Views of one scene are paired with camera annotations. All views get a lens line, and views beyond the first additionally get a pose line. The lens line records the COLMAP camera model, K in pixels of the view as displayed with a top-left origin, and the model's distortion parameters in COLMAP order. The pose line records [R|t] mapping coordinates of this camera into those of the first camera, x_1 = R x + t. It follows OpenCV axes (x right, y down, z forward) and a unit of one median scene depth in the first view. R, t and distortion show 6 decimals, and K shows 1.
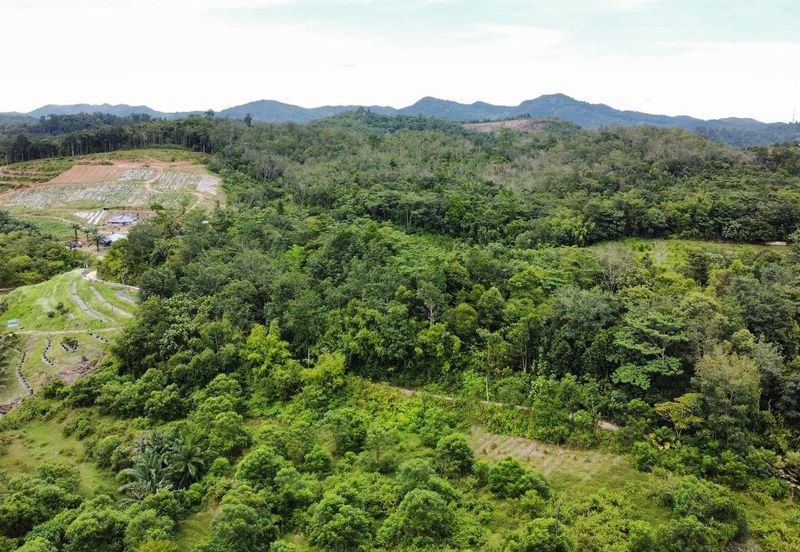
lens RADIAL K [[746.4, 0, 397.8], [0, 746.4, 275.6], [0, 0, 1]] dist [0.005270, -0.016189]
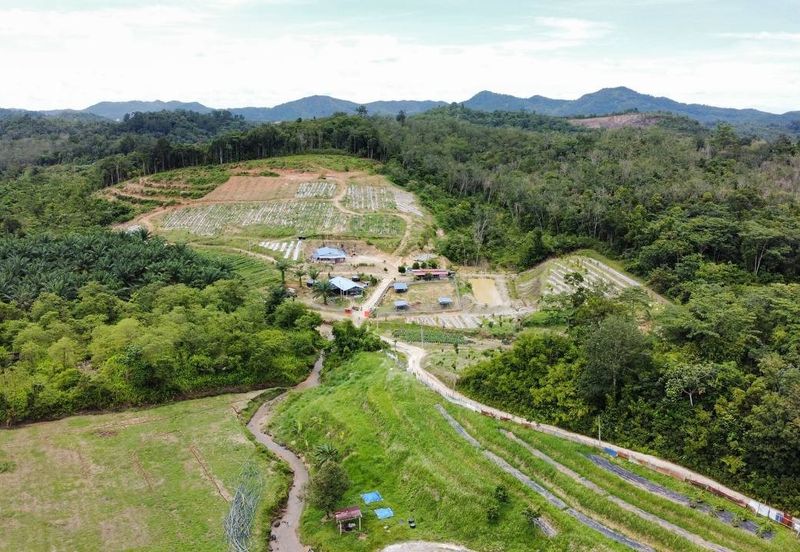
lens RADIAL K [[746.4, 0, 397.8], [0, 746.4, 275.6], [0, 0, 1]] dist [0.005270, -0.016189]
pose [[0.998477, 0.006219, -0.054809, -0.187475], [-0.005860, 0.999960, 0.006704, -0.042334], [0.054849, -0.006373, 0.998474, 0.182388]]
